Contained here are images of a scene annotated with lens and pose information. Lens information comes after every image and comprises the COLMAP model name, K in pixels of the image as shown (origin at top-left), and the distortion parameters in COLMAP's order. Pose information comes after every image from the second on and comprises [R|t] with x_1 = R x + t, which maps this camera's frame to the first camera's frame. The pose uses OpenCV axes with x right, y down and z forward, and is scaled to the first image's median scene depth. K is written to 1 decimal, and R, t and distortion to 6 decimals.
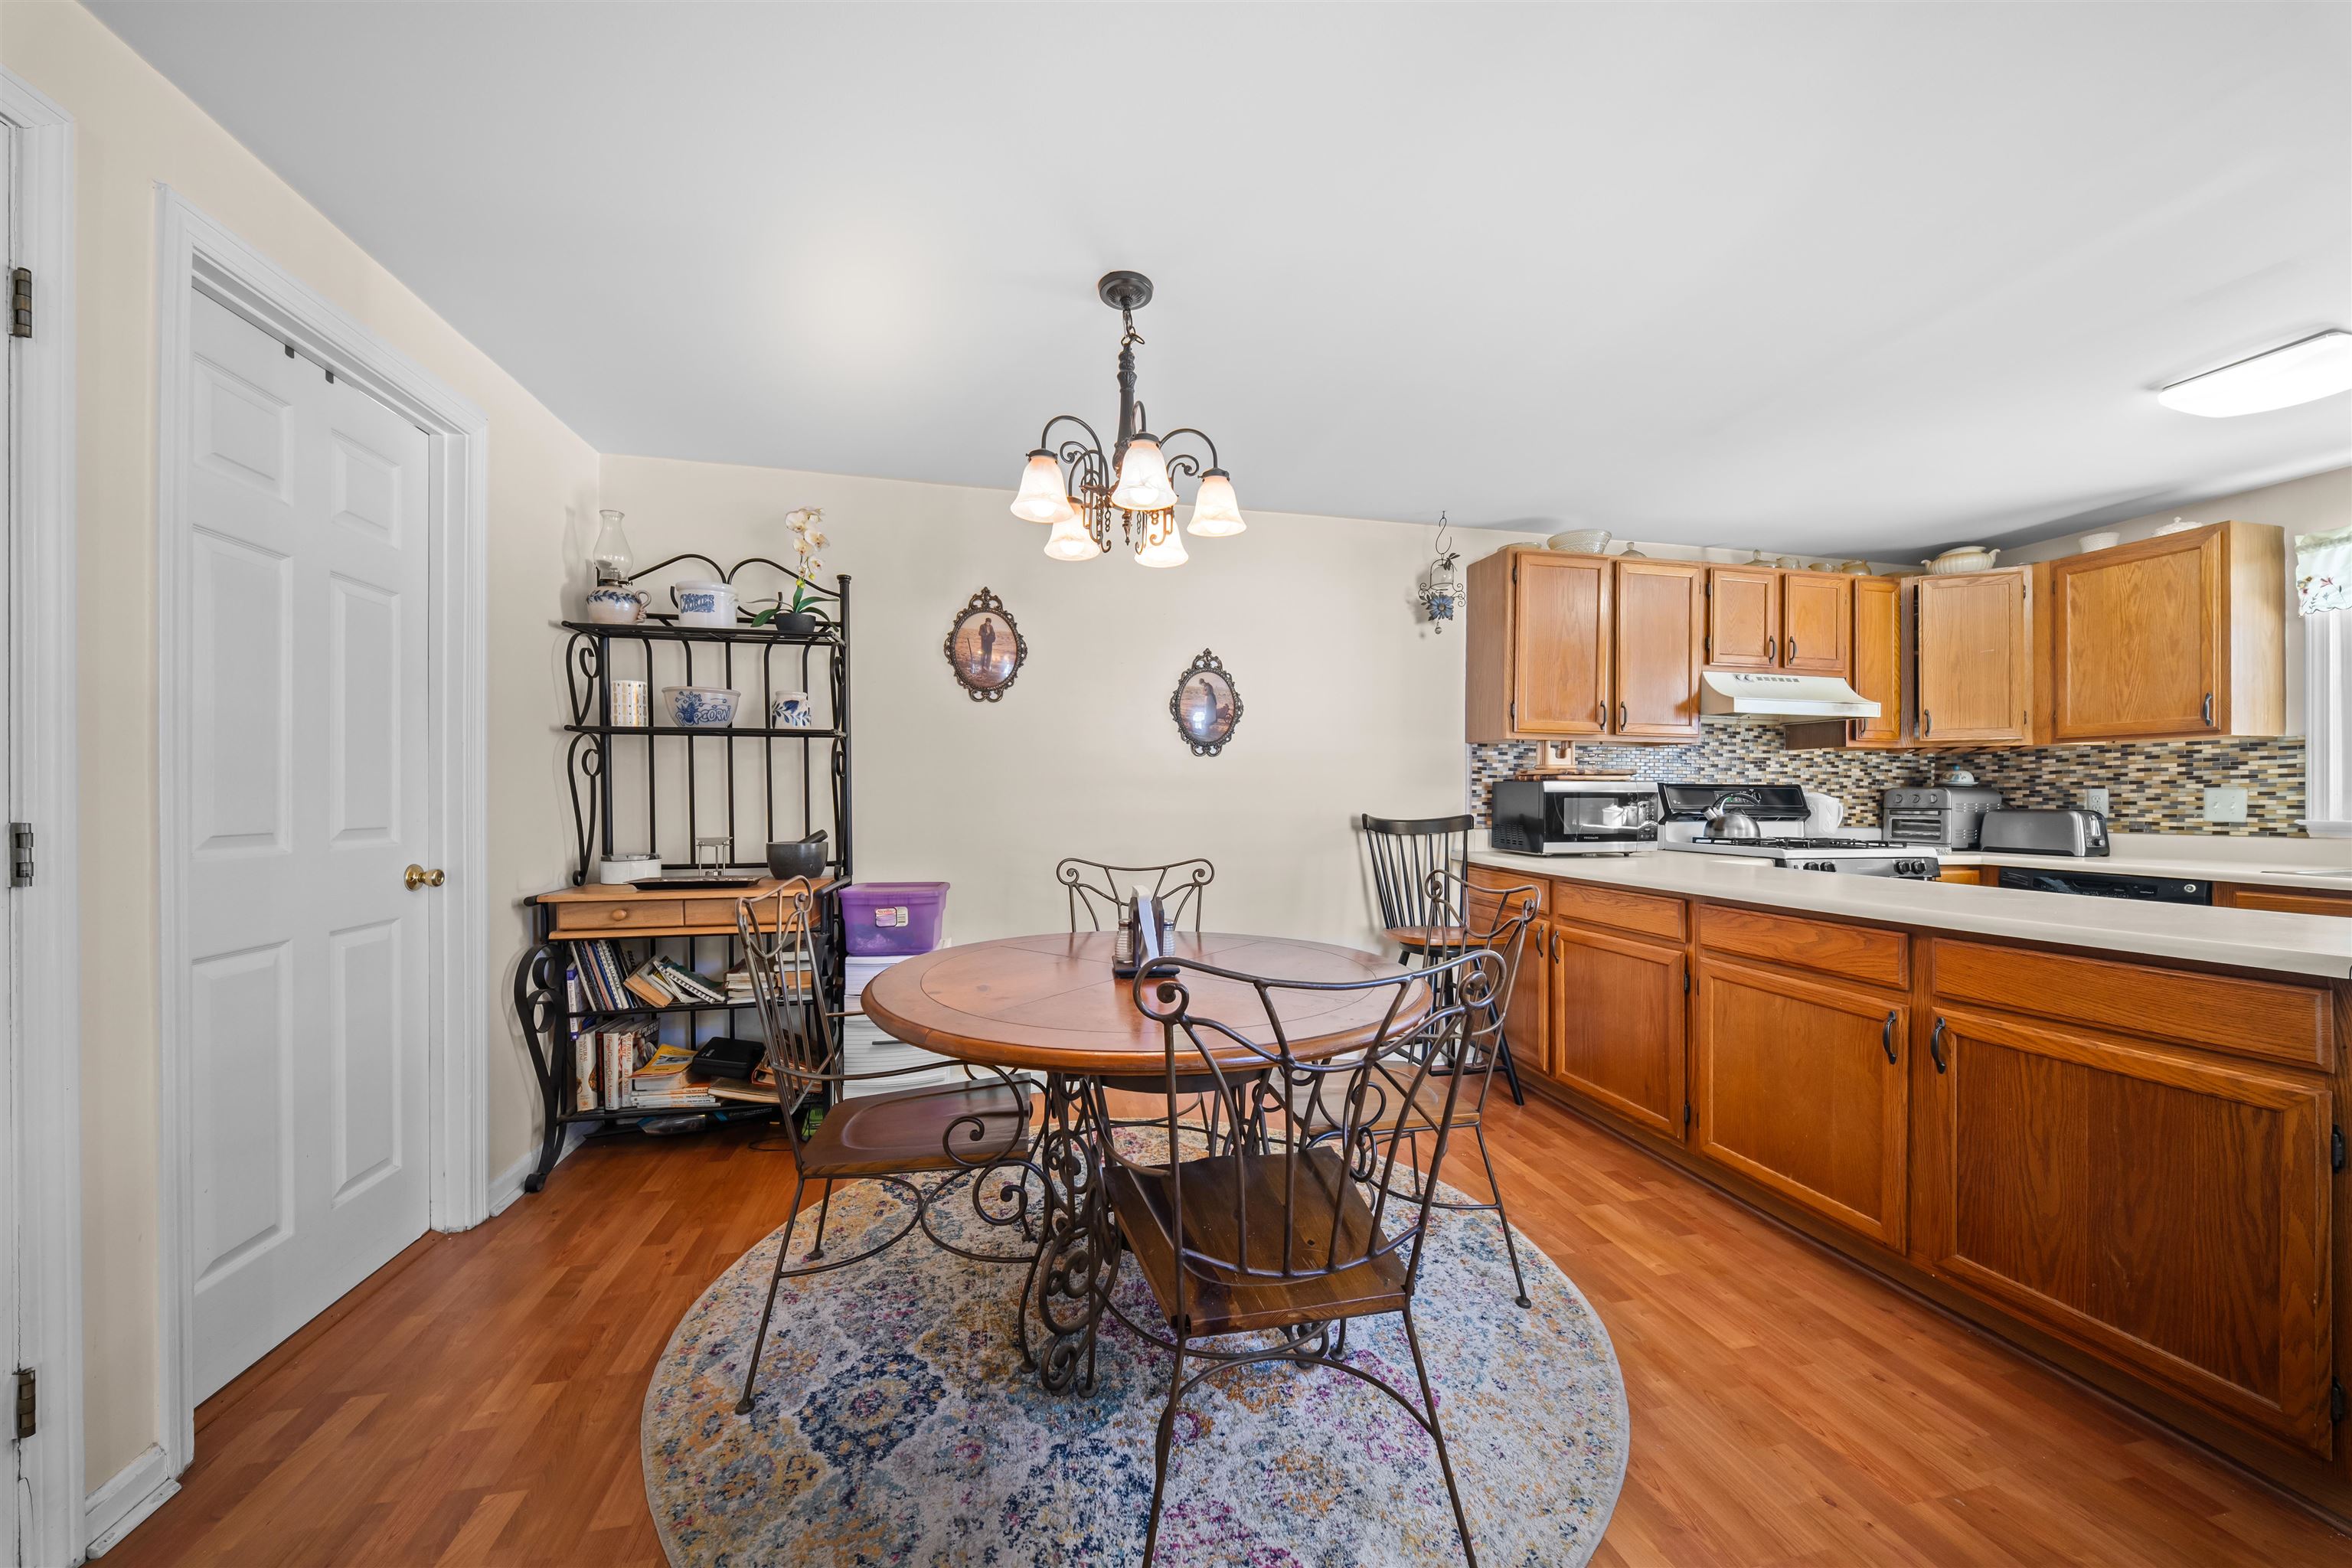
lens RADIAL K [[831.5, 0, 1179.4], [0, 831.5, 798.2], [0, 0, 1]] dist [-0.009400, 0.000178]
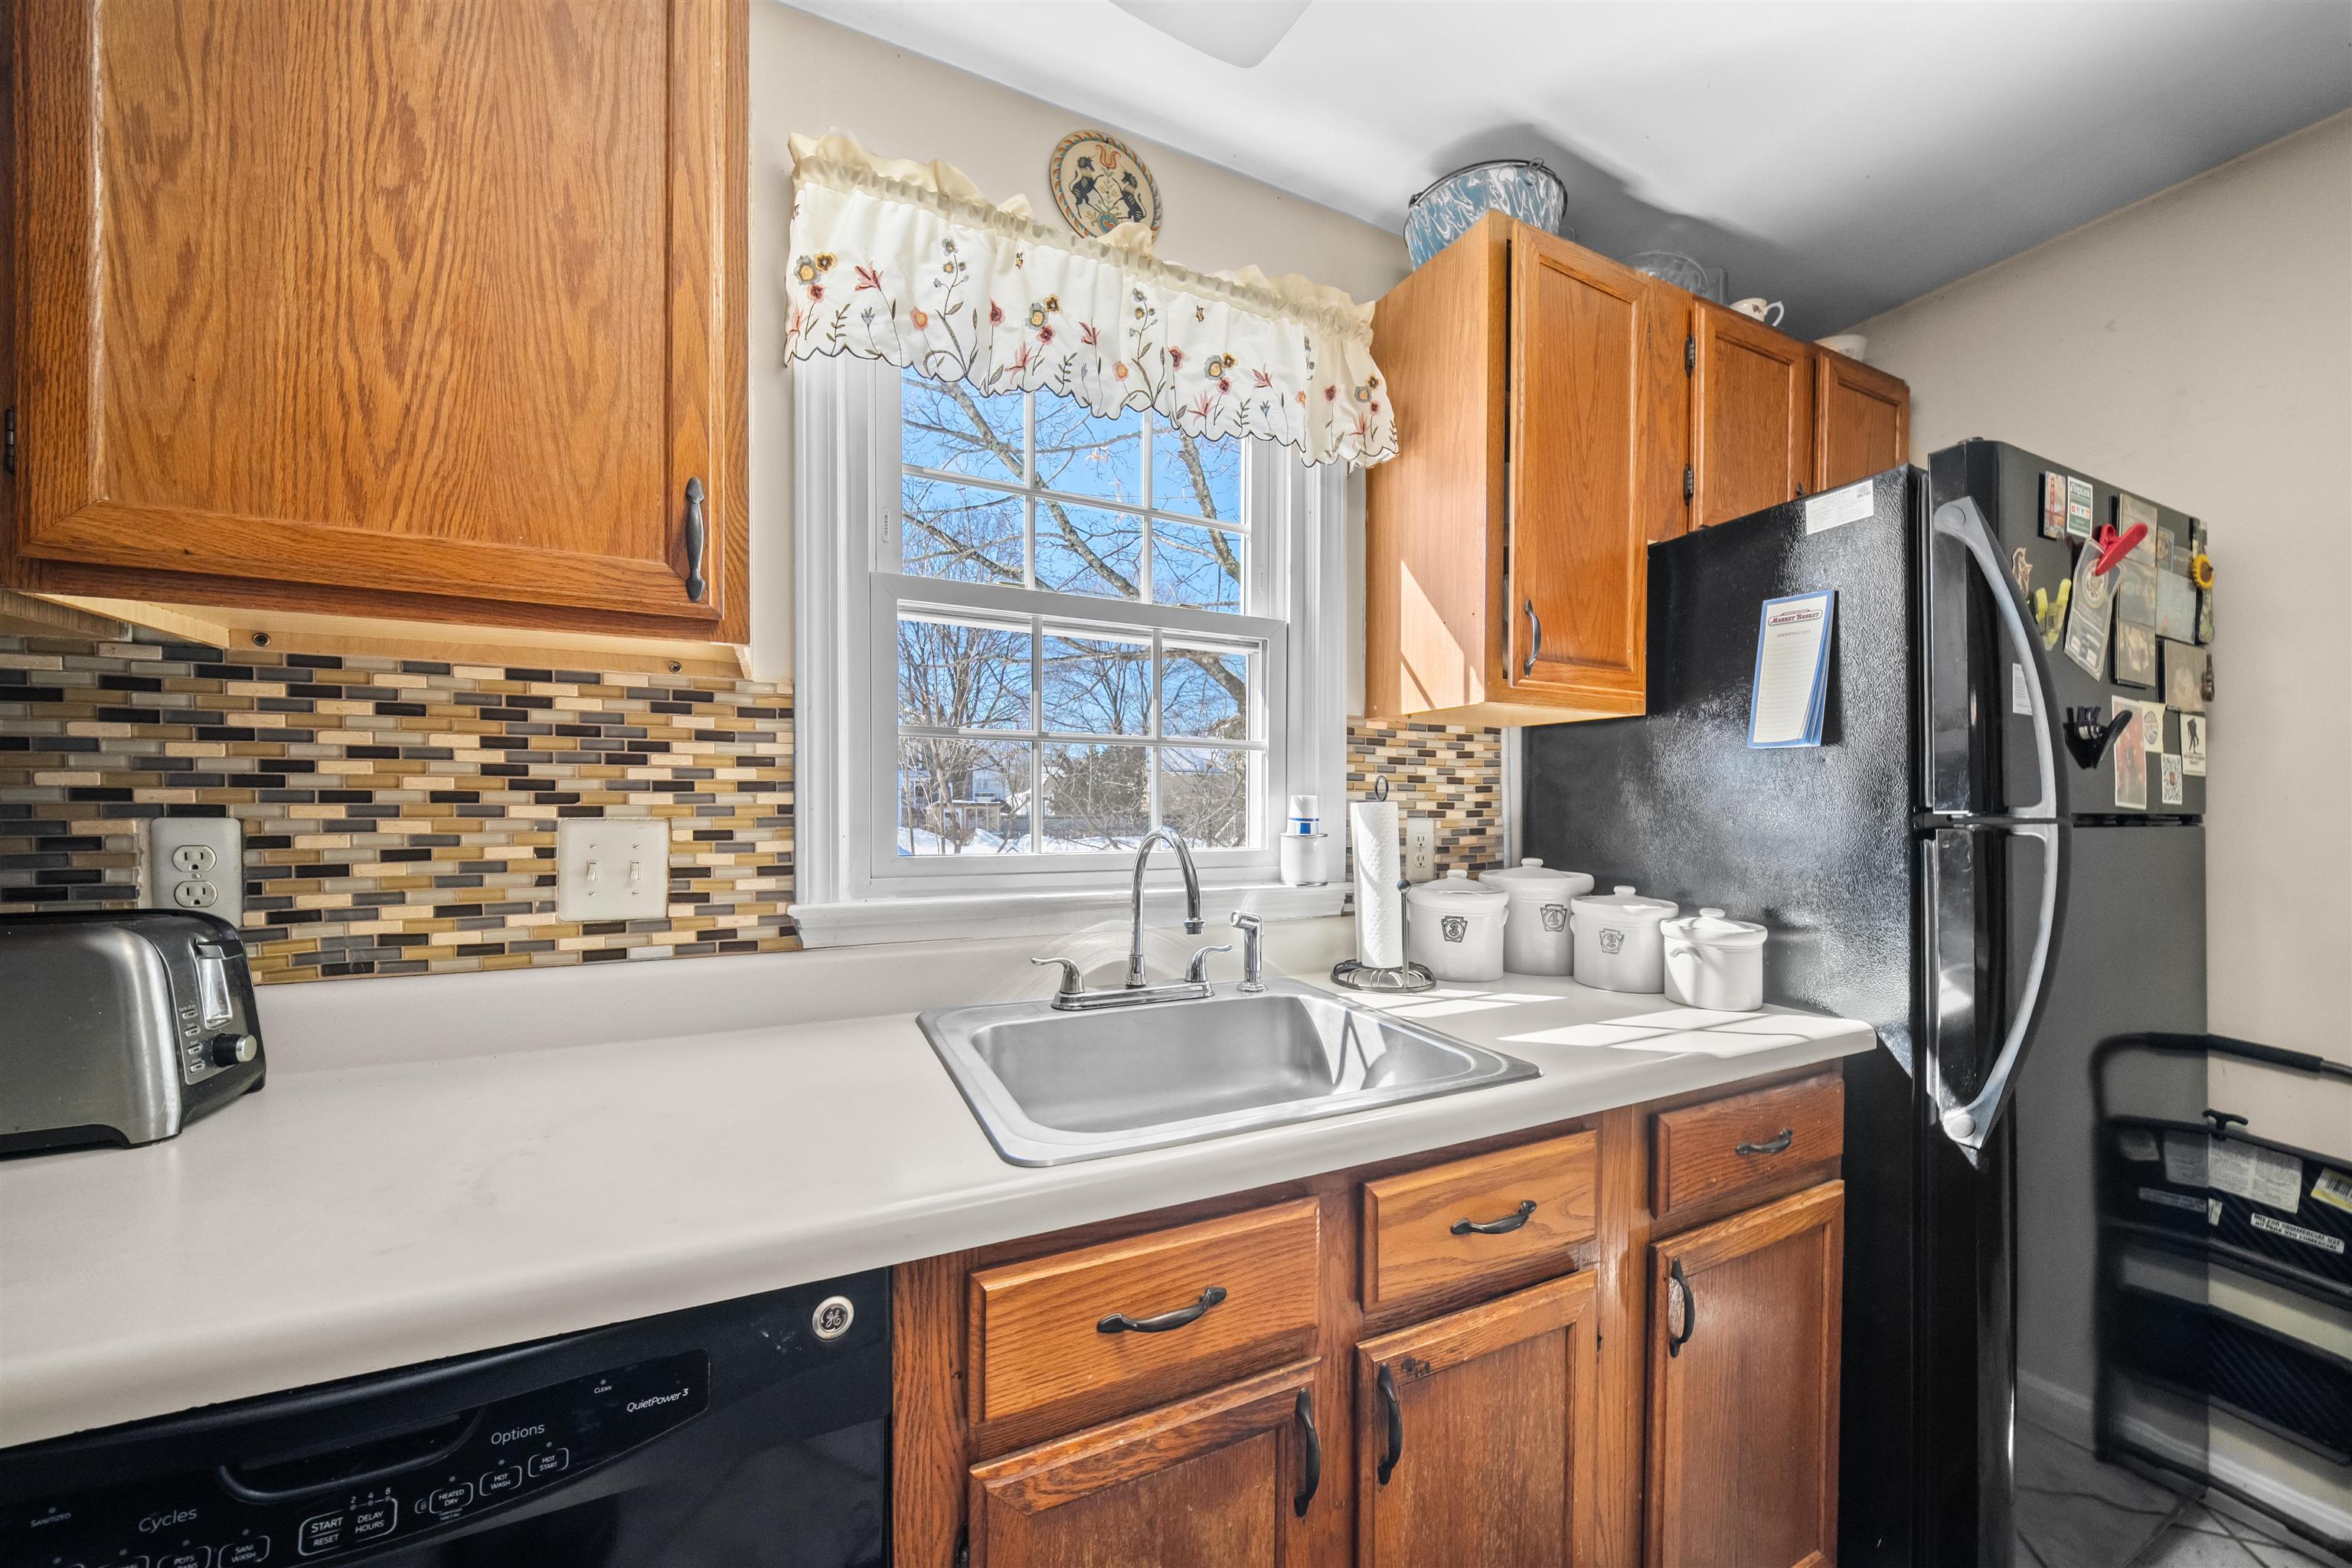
lens RADIAL K [[835.0, 0, 1175.7], [0, 835.0, 813.7], [0, 0, 1]] dist [0.000389, -0.004432]
pose [[-0.232285, -0.012794, 0.972564, 0.893674], [-0.006986, 0.999910, 0.011485, -0.019917], [-0.972623, -0.004127, -0.232353, 0.856397]]
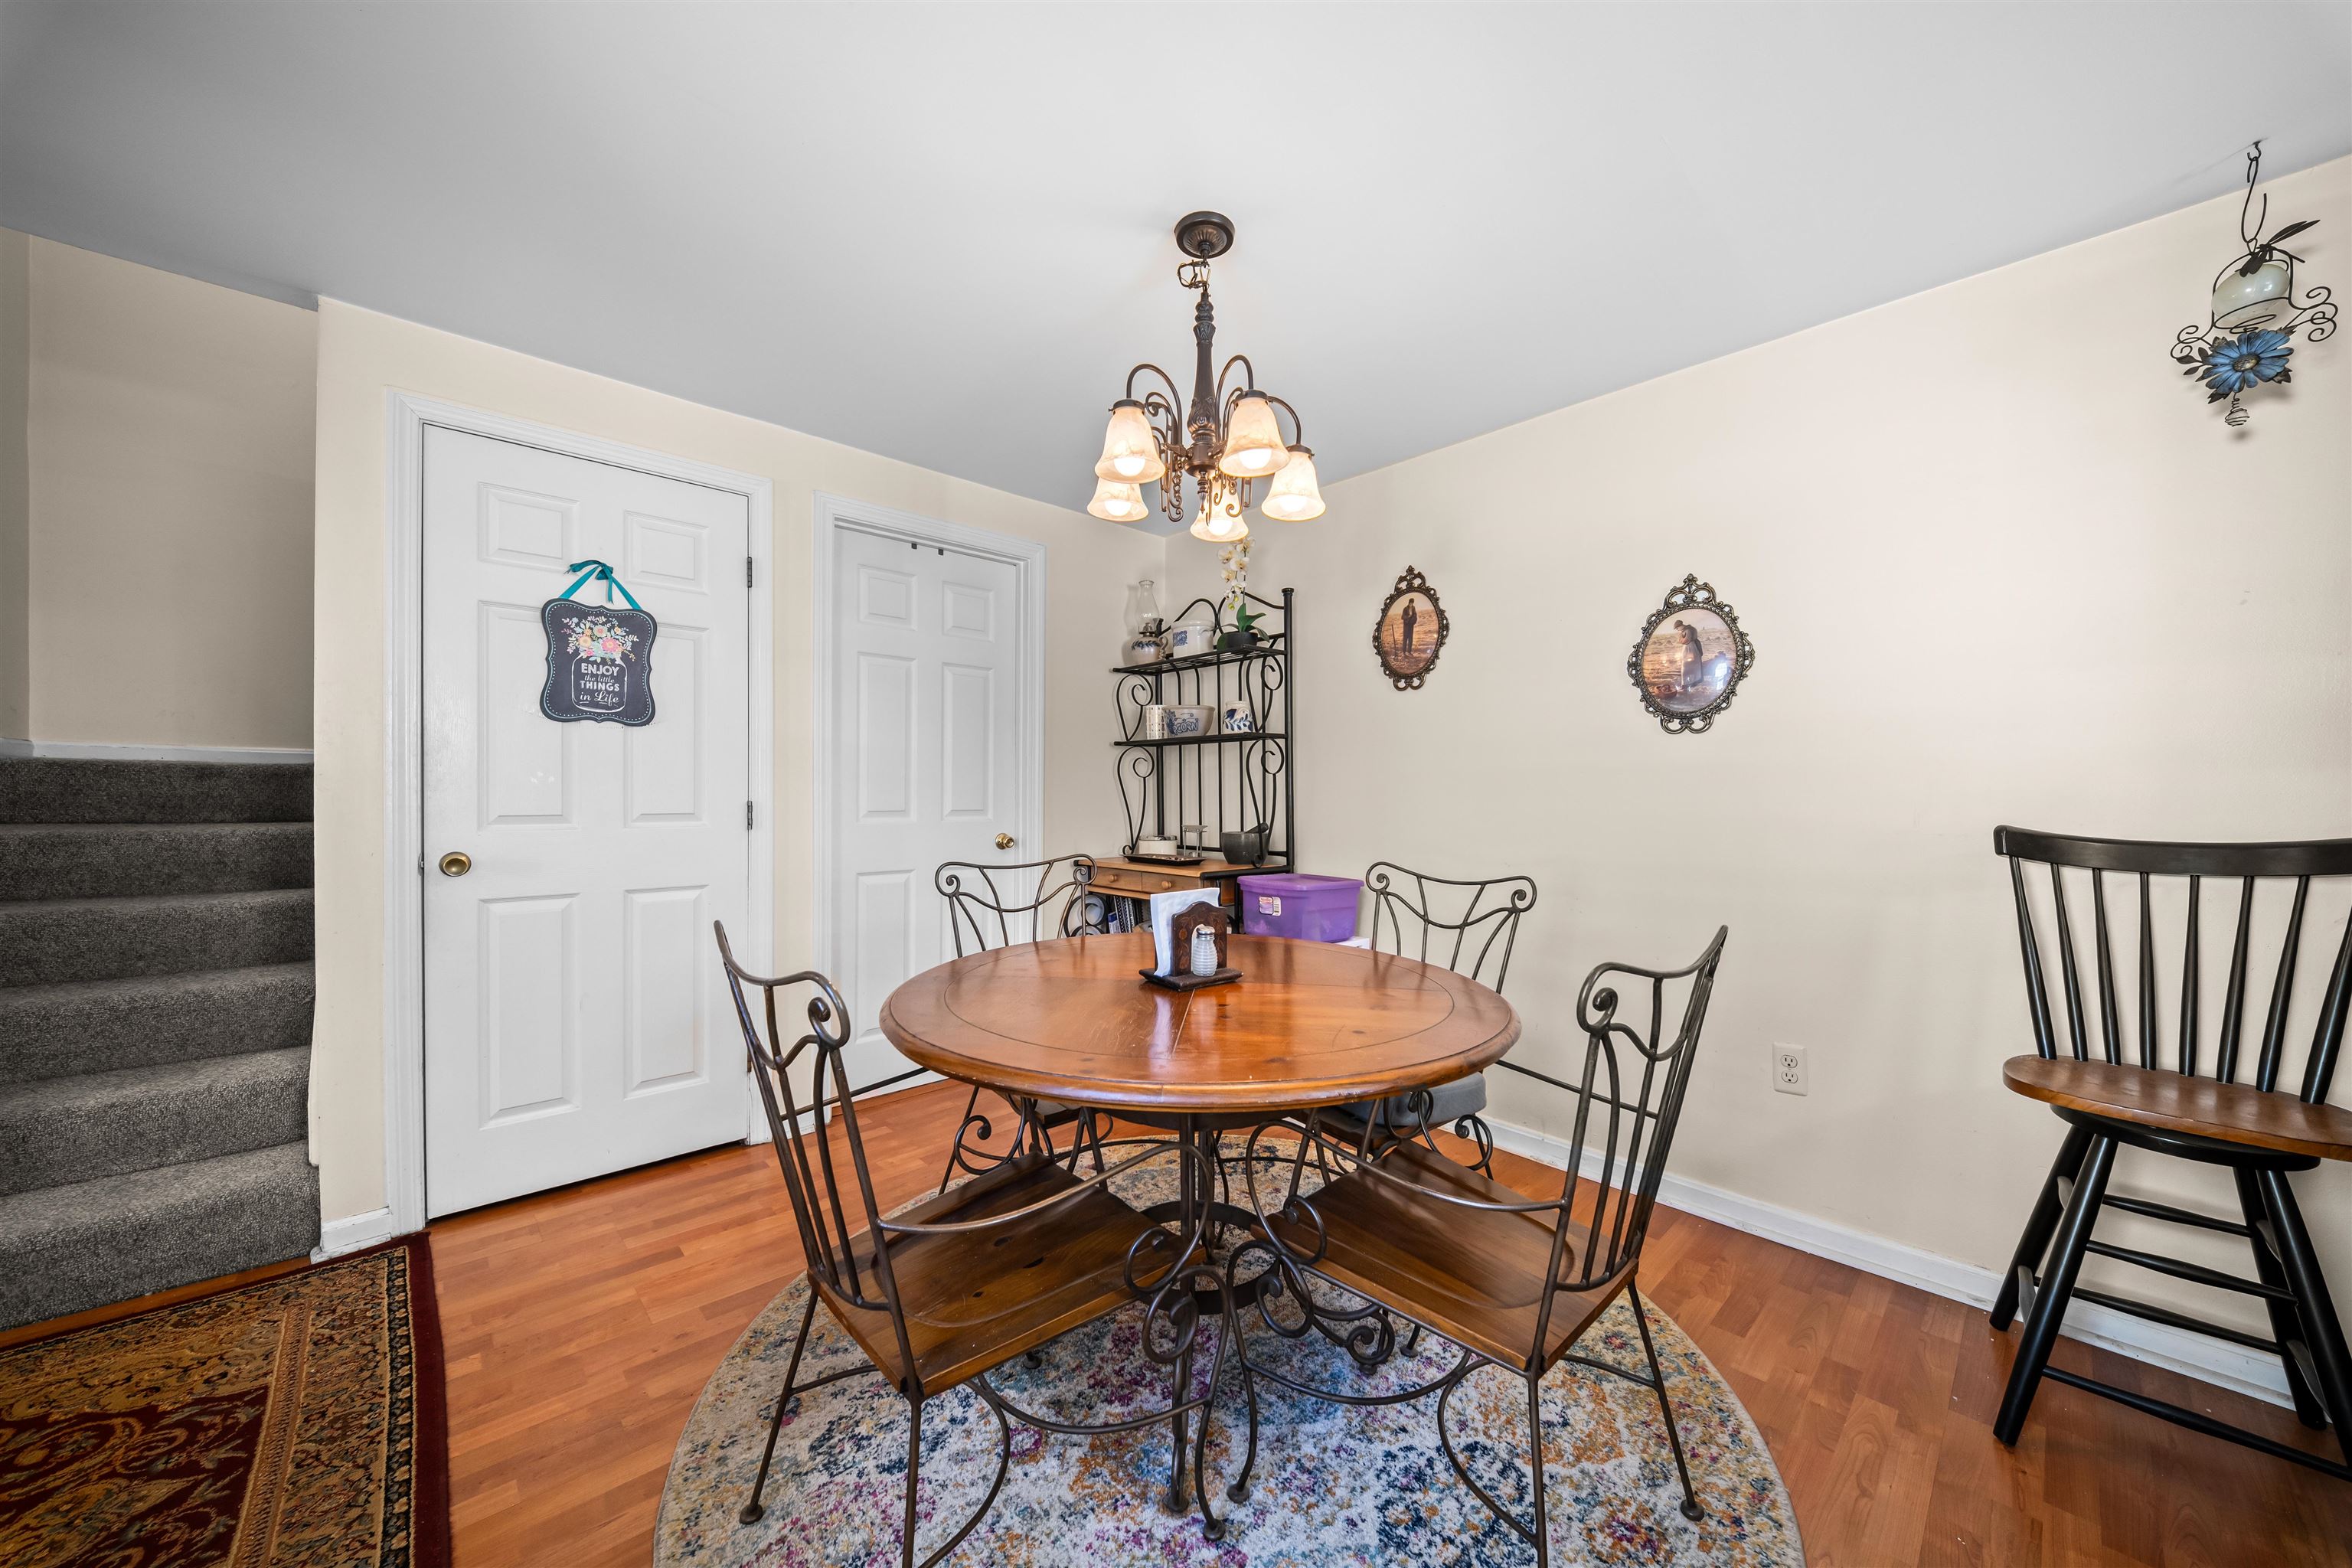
lens RADIAL K [[825.9, 0, 1179.2], [0, 825.9, 798.8], [0, 0, 1]] dist [-0.000233, -0.007828]
pose [[0.499724, 0.005451, -0.866168, 0.438903], [-0.004513, 0.999983, 0.003689, 0.002893], [0.866173, 0.002066, 0.499740, 0.322562]]
